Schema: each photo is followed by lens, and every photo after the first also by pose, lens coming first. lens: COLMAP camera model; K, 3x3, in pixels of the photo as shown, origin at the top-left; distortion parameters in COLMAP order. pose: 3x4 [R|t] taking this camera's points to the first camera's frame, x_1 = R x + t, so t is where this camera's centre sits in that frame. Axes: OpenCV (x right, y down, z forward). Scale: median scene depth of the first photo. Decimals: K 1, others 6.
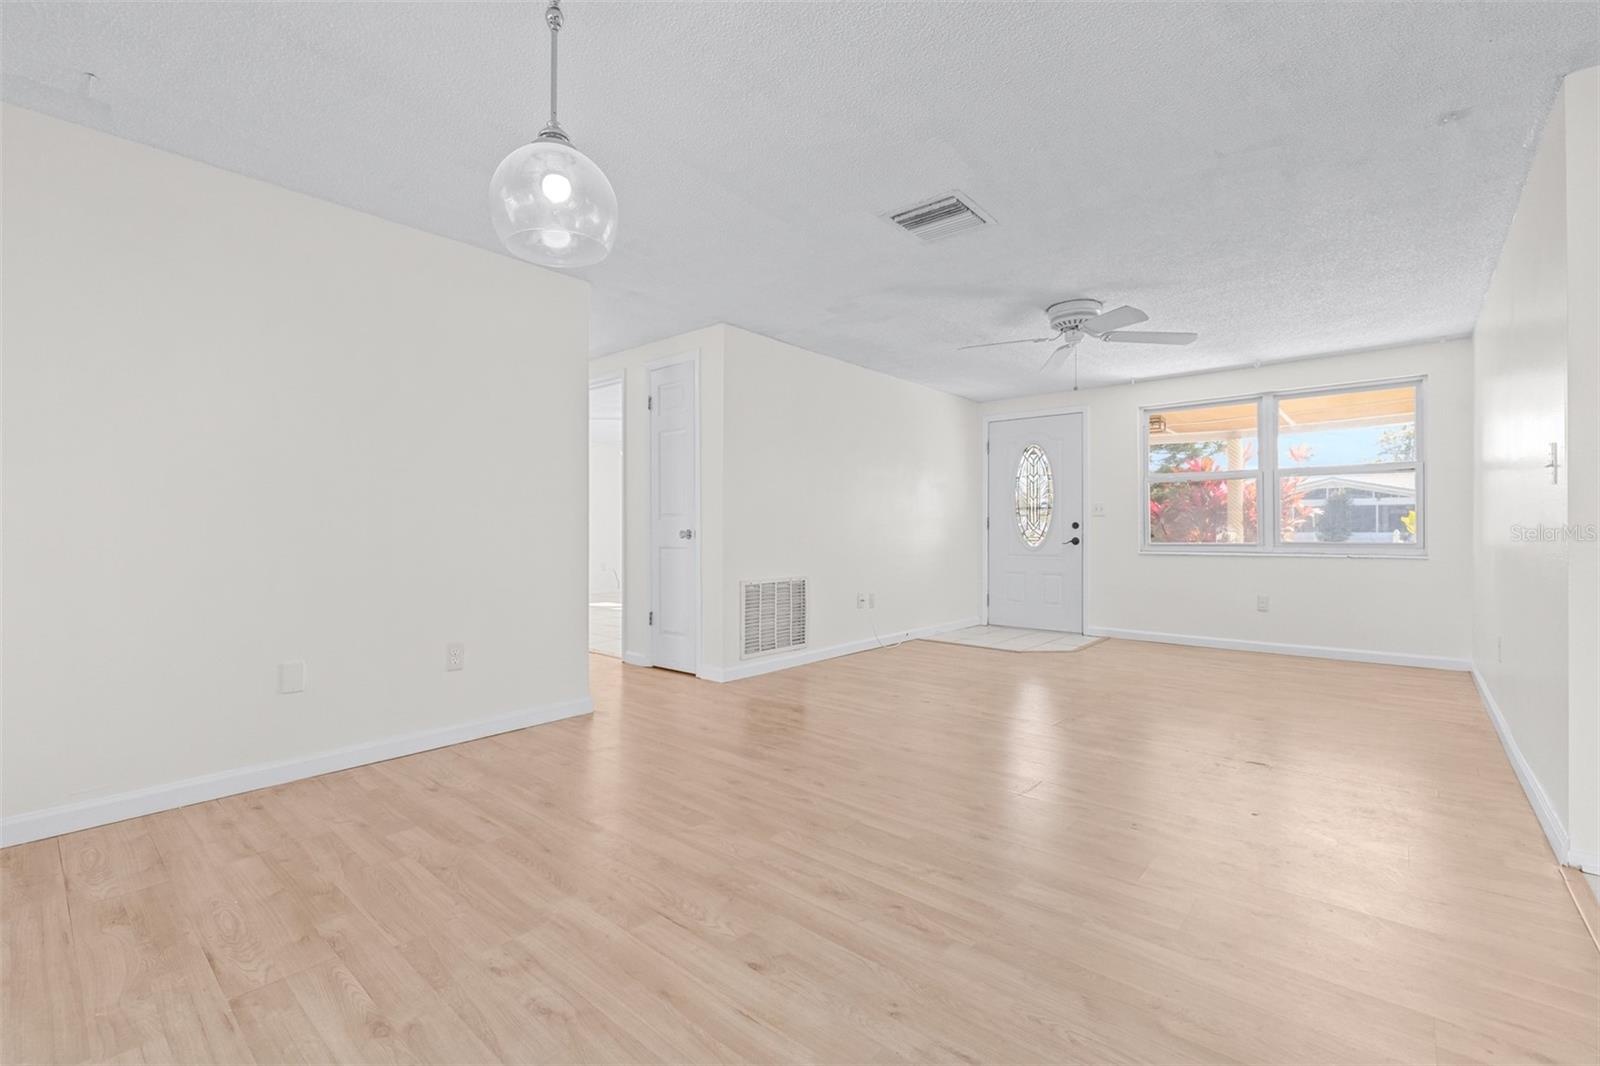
lens RADIAL K [[690.9, 0, 791.3], [0, 690.9, 529.1], [0, 0, 1]] dist [0.003103, 0.000083]
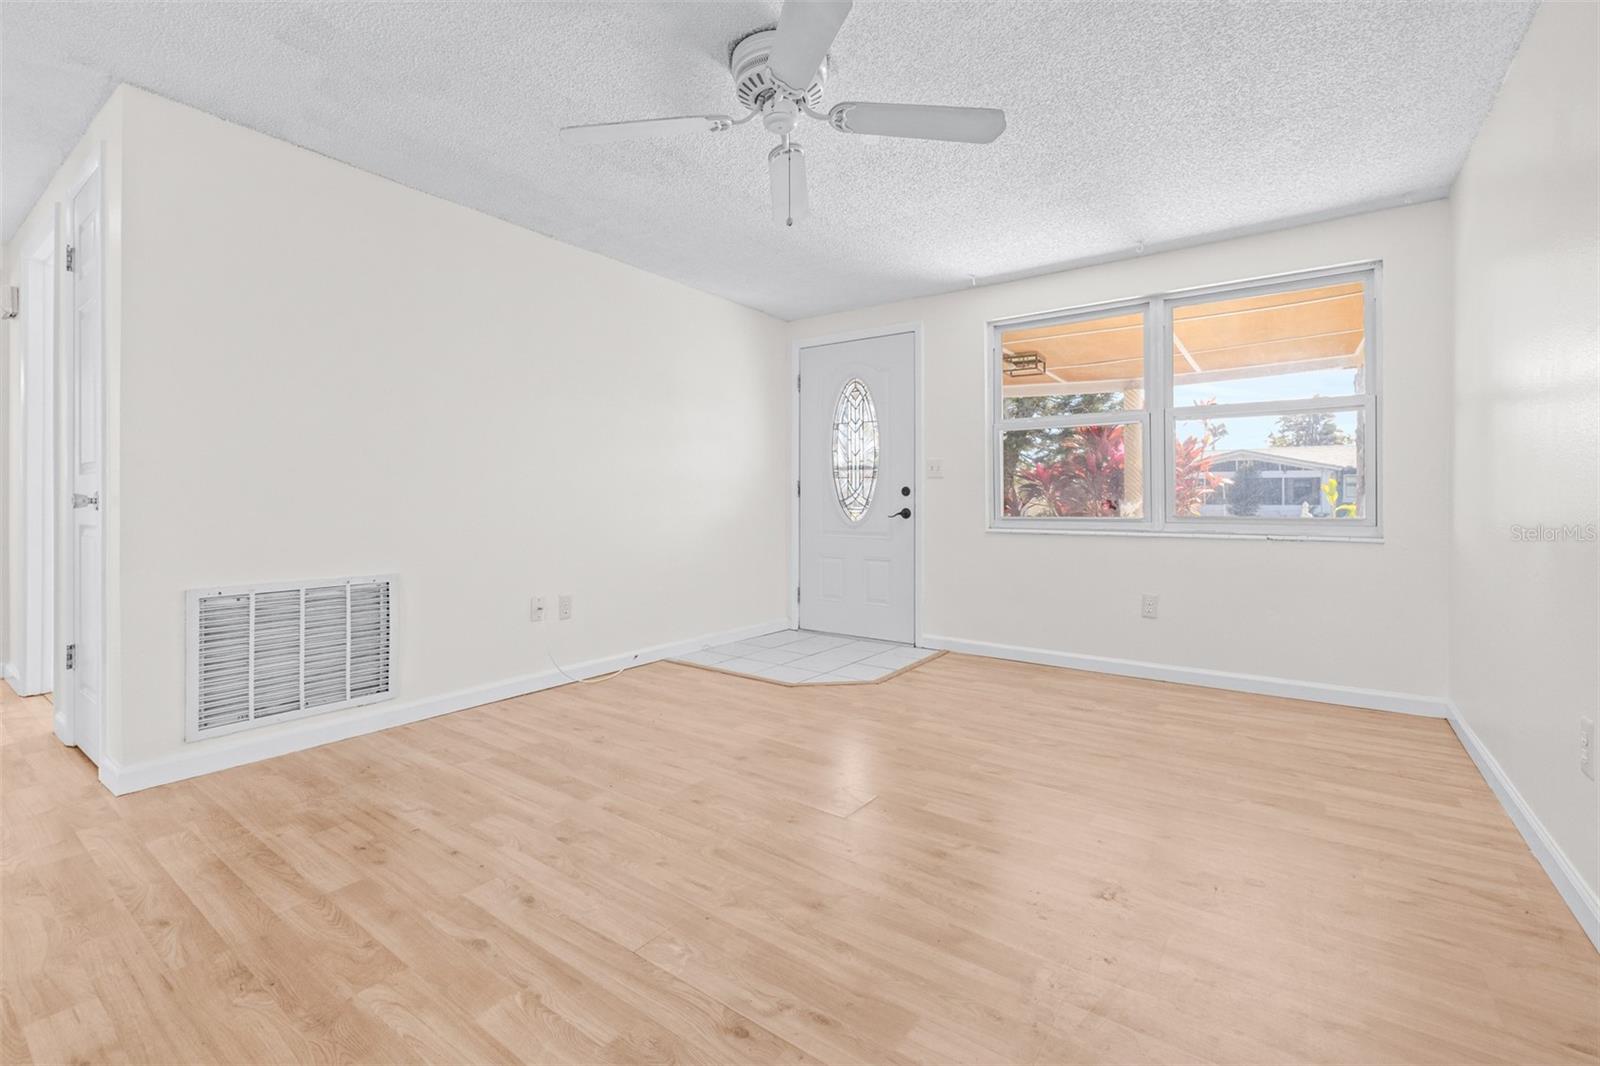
lens RADIAL K [[692.2, 0, 800.0], [0, 692.2, 497.8], [0, 0, 1]] dist [0.001557, -0.000003]
pose [[0.995373, 0.003933, 0.096006, 0.324709], [-0.003568, 0.999986, -0.003971, 0.005833], [-0.096020, 0.003611, 0.995373, 0.421308]]
